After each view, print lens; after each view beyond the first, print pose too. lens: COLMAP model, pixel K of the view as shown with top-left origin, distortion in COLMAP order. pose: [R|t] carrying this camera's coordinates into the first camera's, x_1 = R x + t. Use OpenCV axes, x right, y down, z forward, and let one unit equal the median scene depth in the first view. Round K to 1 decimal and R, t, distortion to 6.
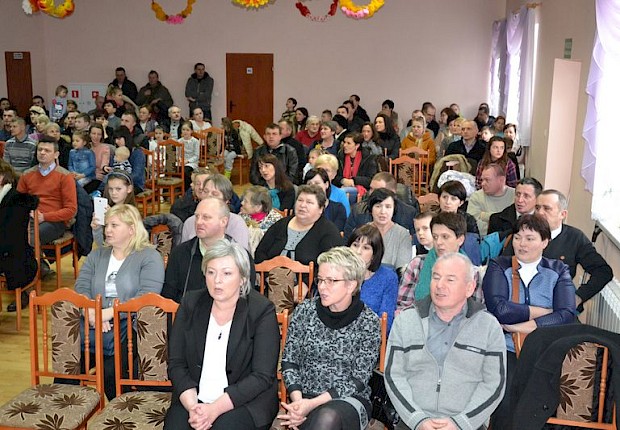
lens RADIAL K [[903.0, 0, 310.0], [0, 903.0, 215.0], [0, 0, 1]] dist [-0.042854, 0.066937]
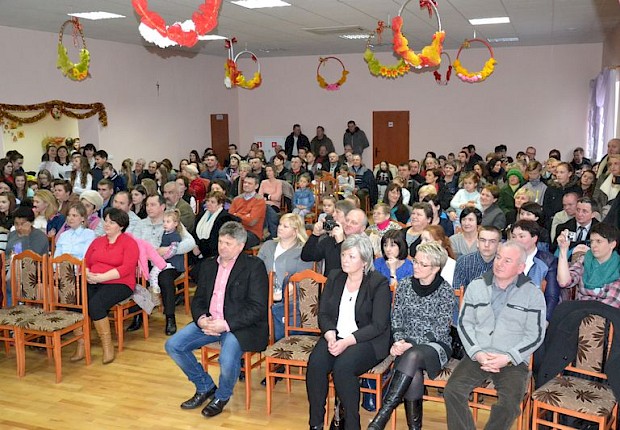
lens RADIAL K [[903.0, 0, 310.0], [0, 903.0, 215.0], [0, 0, 1]] dist [-0.042854, 0.066937]
pose [[0.980761, -0.004180, -0.195169, 0.120468], [-0.007557, 0.998208, -0.059353, 0.080800], [0.195068, 0.059686, 0.978972, -0.478695]]
